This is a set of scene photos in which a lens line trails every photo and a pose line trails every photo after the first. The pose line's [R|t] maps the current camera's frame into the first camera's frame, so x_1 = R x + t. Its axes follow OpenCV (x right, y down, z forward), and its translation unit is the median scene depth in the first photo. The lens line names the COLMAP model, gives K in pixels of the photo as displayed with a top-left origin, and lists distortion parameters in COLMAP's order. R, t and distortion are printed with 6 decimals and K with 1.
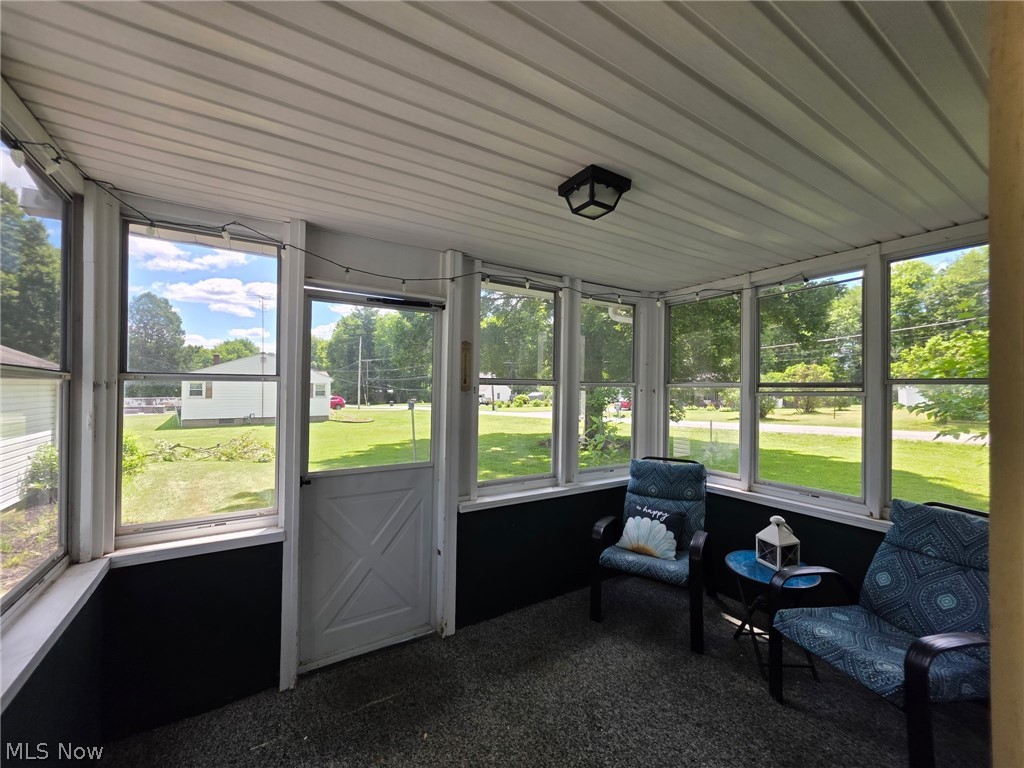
lens RADIAL K [[411.6, 0, 509.0], [0, 411.6, 385.8], [0, 0, 1]] dist [0.001797, 0.000087]
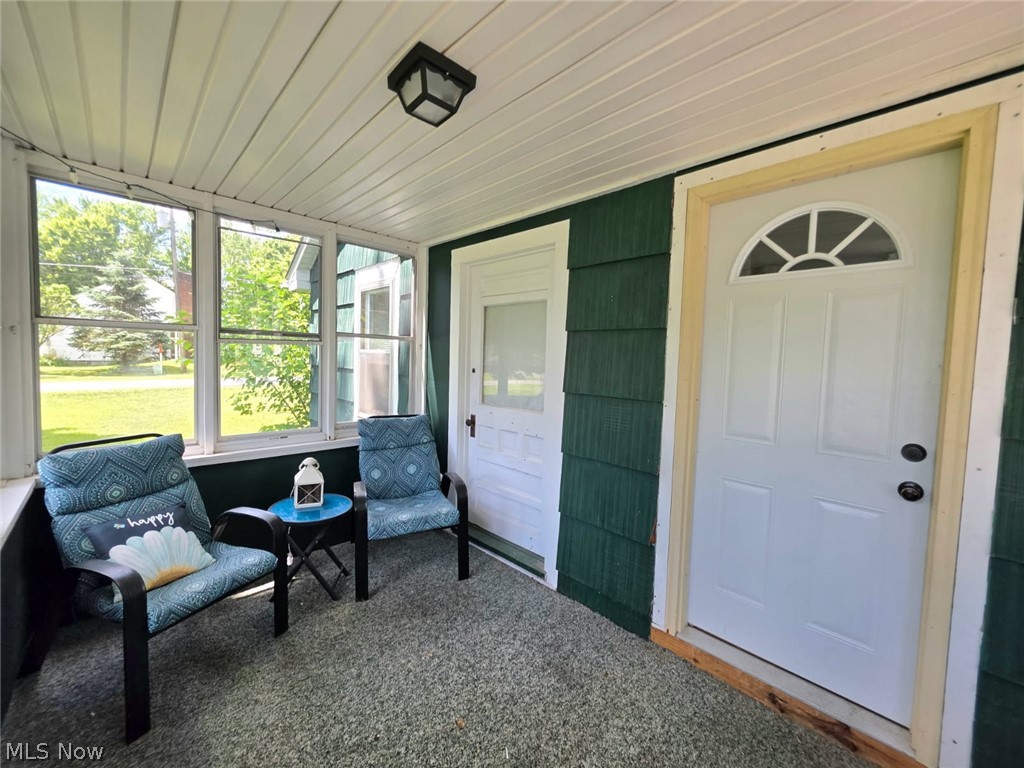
lens RADIAL K [[411.6, 0, 511.4], [0, 411.6, 381.2], [0, 0, 1]] dist [0.001797, 0.000087]
pose [[-0.201704, -0.075342, 0.976544, -0.389080], [-0.037856, 0.996892, 0.069093, 0.023175], [-0.978715, -0.023032, -0.203929, 0.591667]]
